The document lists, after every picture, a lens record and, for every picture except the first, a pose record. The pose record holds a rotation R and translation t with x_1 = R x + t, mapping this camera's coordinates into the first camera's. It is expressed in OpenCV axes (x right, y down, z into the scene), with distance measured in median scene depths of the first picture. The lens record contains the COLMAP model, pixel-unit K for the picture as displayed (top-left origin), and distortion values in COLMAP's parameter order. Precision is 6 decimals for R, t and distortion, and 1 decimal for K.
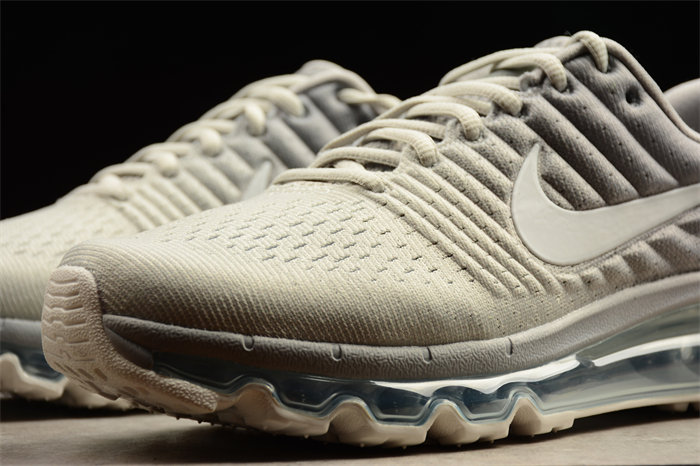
lens RADIAL K [[1817.8, 0, 350.0], [0, 1817.8, 233.0], [0, 0, 1]] dist [0.583782, -0.092200]
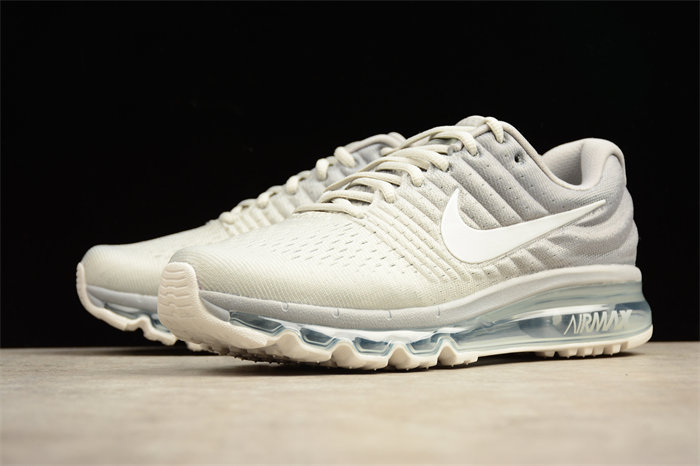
lens RADIAL K [[1815.2, 0, 350.0], [0, 1815.2, 233.0], [0, 0, 1]] dist [-0.017575, -0.020391]
pose [[0.999879, 0.003129, 0.015208, -0.017743], [-0.003023, 0.999971, -0.007015, 0.002199], [-0.015229, 0.006968, 0.999860, -0.620523]]
